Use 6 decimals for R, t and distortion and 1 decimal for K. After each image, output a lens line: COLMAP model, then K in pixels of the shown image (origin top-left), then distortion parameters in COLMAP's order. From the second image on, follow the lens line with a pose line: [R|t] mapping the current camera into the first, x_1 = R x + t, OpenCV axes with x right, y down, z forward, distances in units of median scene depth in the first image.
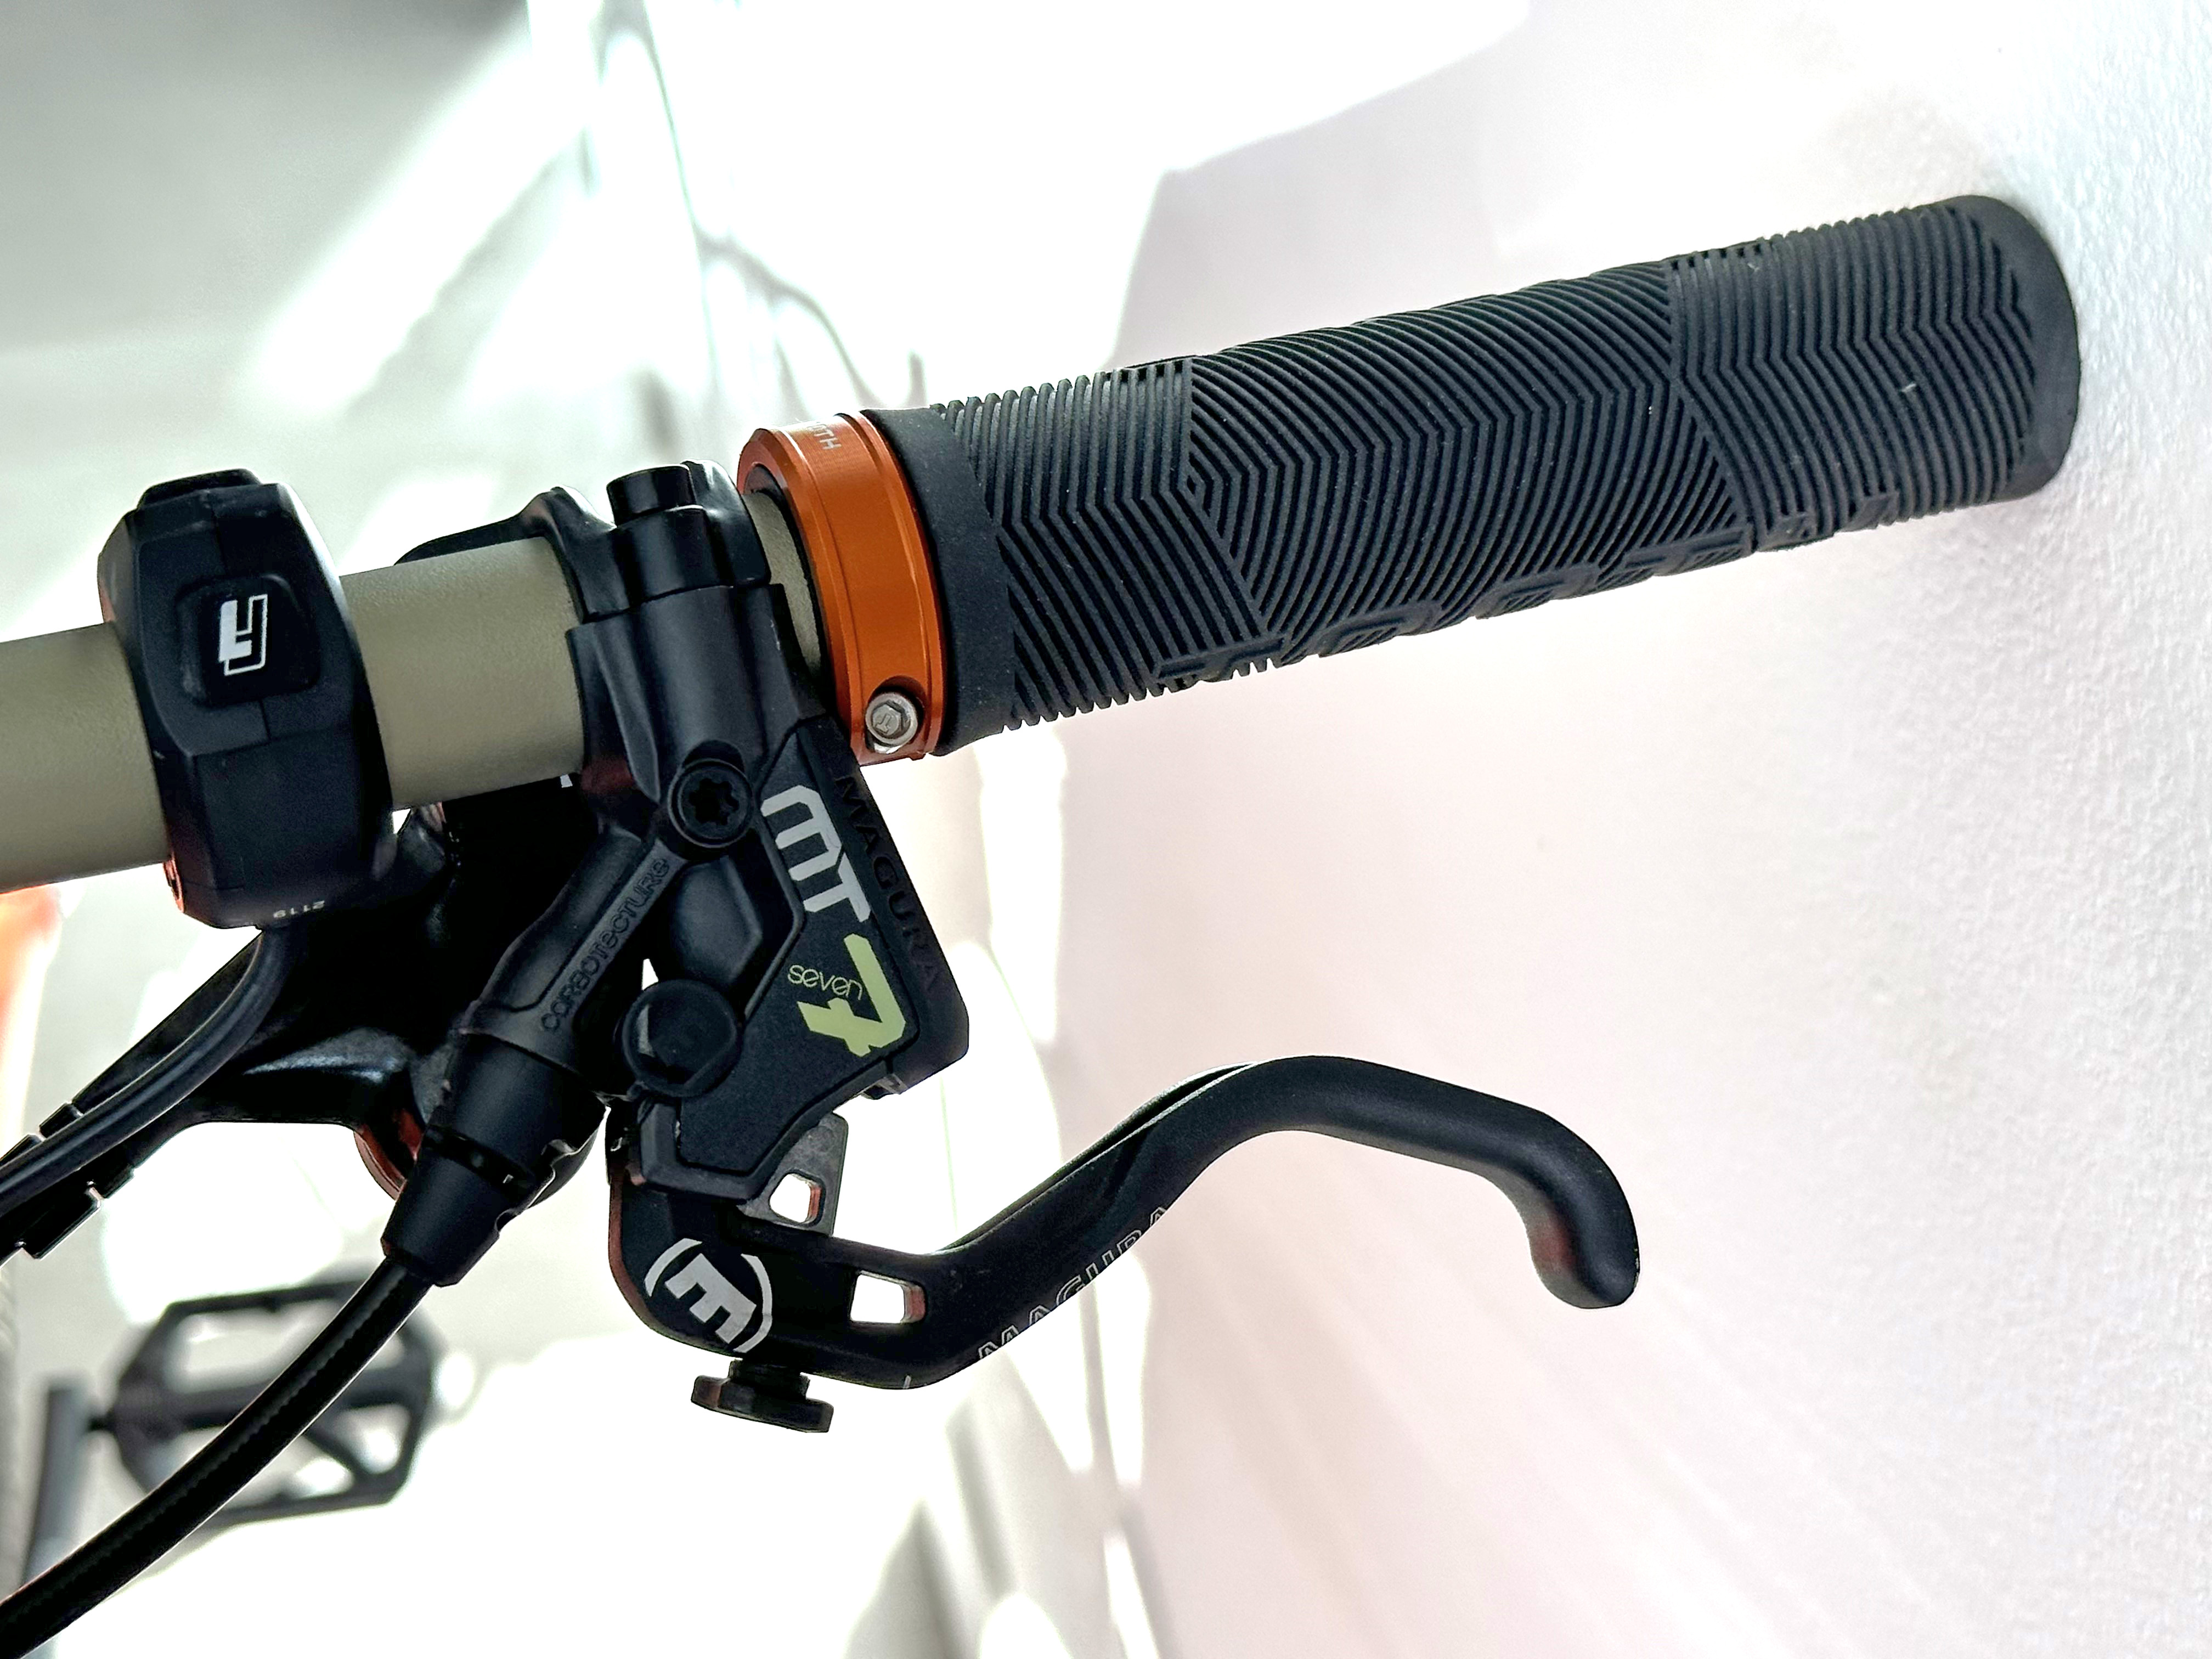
lens RADIAL K [[3807.7, 0, 1106.0], [0, 3807.7, 829.5], [0, 0, 1]] dist [0.049090, 0.046316]
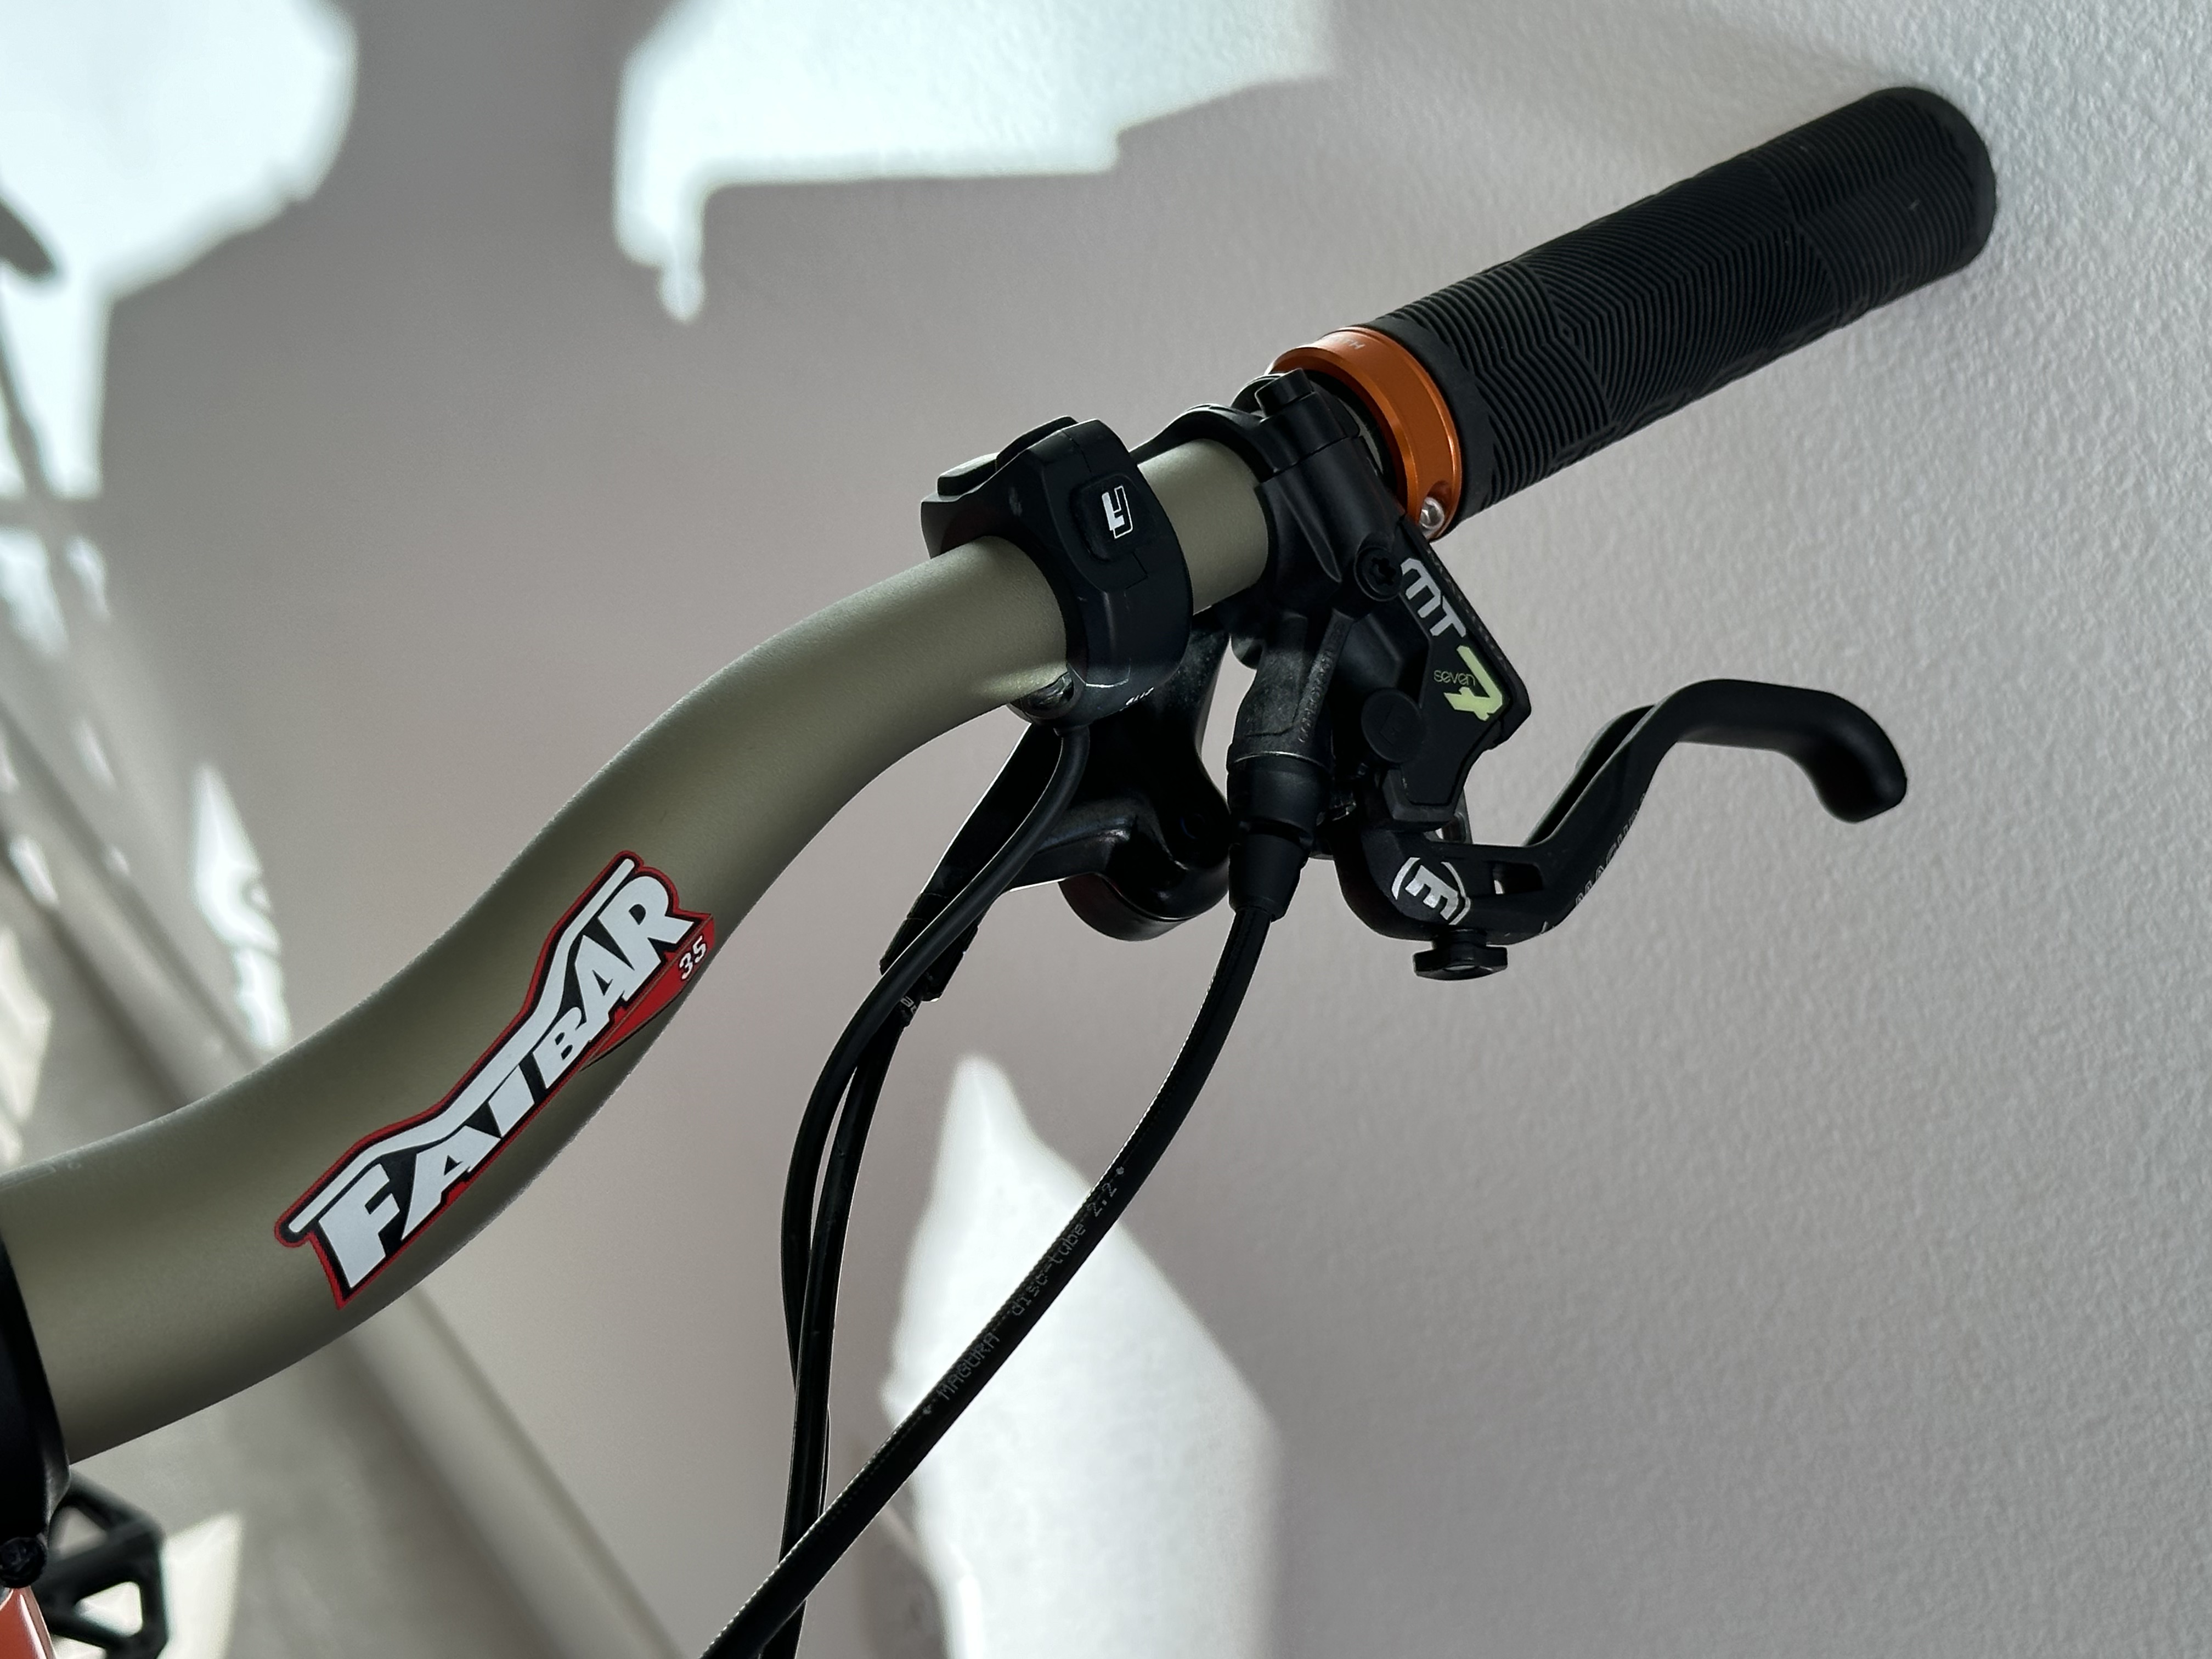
lens RADIAL K [[3611.1, 0, 1106.0], [0, 3611.1, 829.5], [0, 0, 1]] dist [-0.037388, -0.001616]
pose [[0.948131, -0.217357, 0.231957, -0.513339], [0.225725, 0.974141, -0.009831, 0.075396], [-0.223823, 0.061679, 0.972676, -0.357900]]
